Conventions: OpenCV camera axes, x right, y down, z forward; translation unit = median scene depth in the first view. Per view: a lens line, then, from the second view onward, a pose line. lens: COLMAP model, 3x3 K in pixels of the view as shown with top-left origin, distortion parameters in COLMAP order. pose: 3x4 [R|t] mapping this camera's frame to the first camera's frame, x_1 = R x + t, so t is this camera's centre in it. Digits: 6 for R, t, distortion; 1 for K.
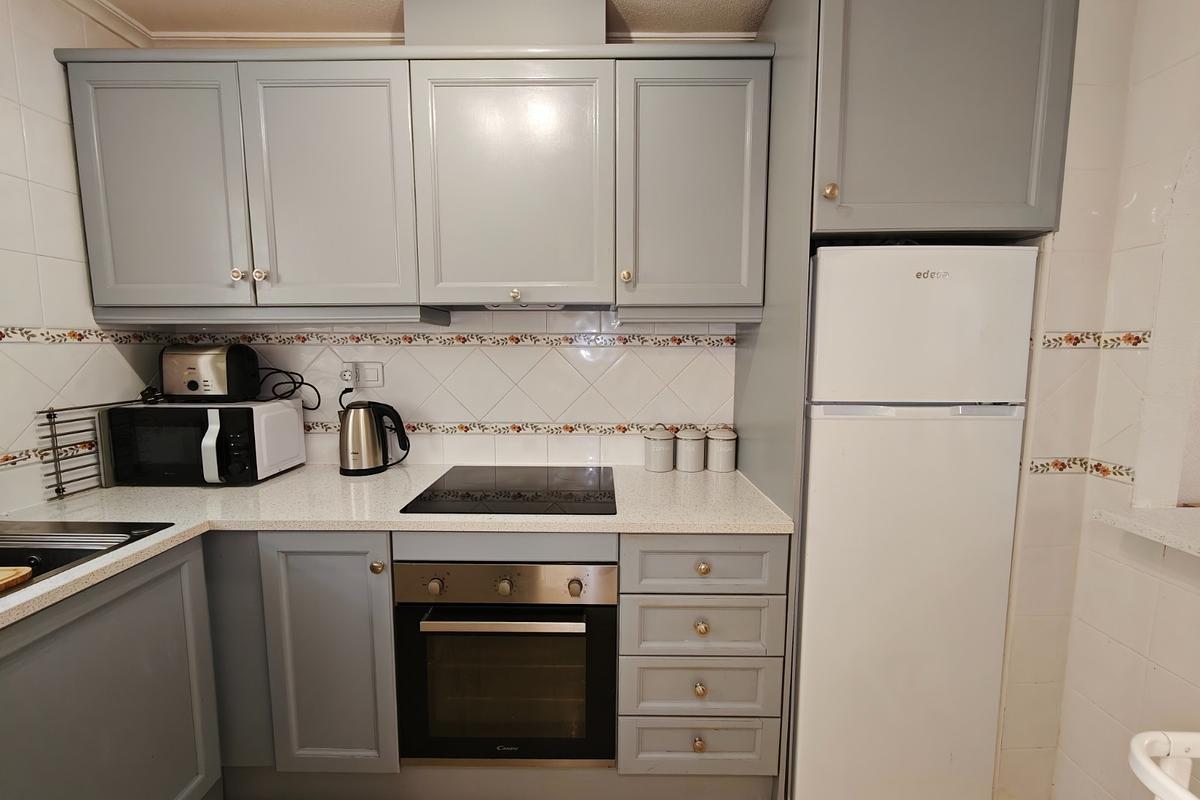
lens RADIAL K [[498.5, 0, 597.9], [0, 498.5, 401.0], [0, 0, 1]] dist [-0.000190, 0.000450]
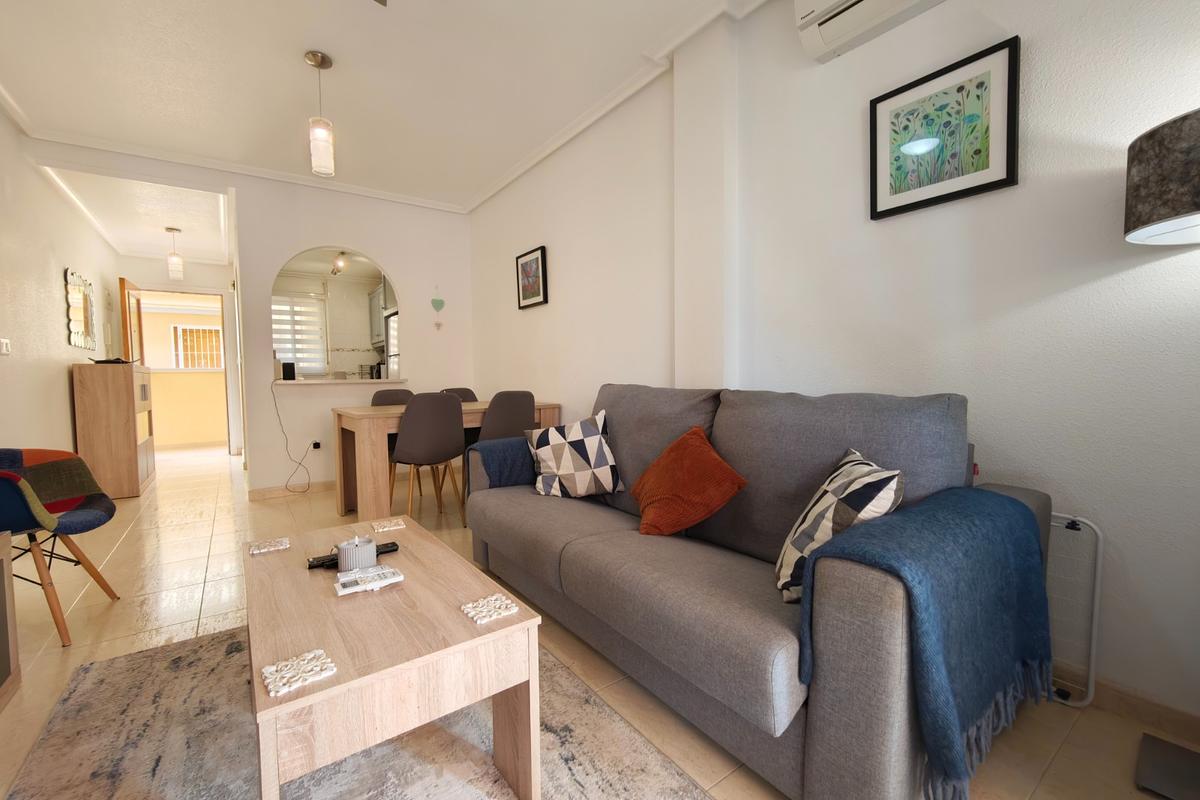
lens RADIAL K [[498.5, 0, 597.9], [0, 498.5, 401.0], [0, 0, 1]] dist [-0.000190, 0.000450]
pose [[0.592314, 0.028775, -0.805193, 3.540748], [-0.070889, 0.997348, -0.016506, 0.237314], [0.802583, 0.066856, 0.592783, -0.032802]]
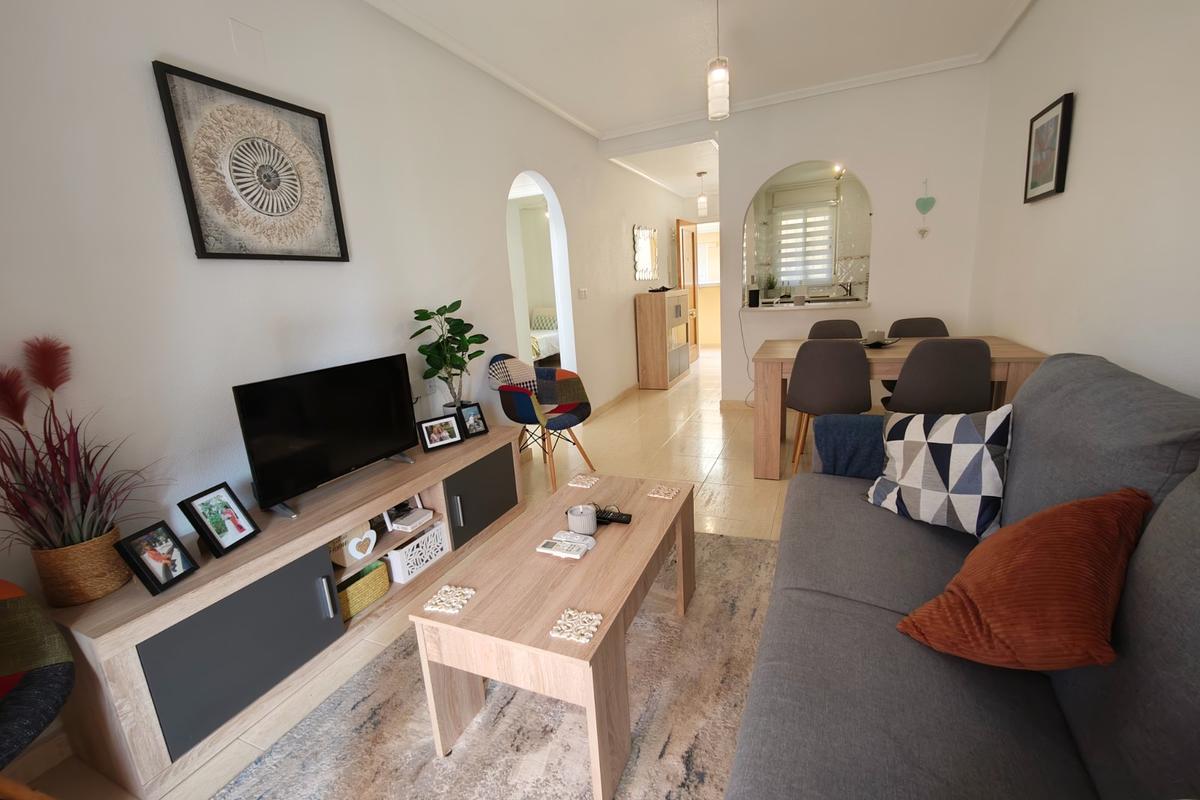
lens RADIAL K [[498.5, 0, 597.9], [0, 498.5, 401.0], [0, 0, 1]] dist [-0.000190, 0.000450]
pose [[-0.397492, 0.226140, -0.889304, 3.481309], [-0.036632, 0.964473, 0.261628, 0.033241], [0.916874, 0.136572, -0.375086, 0.473018]]
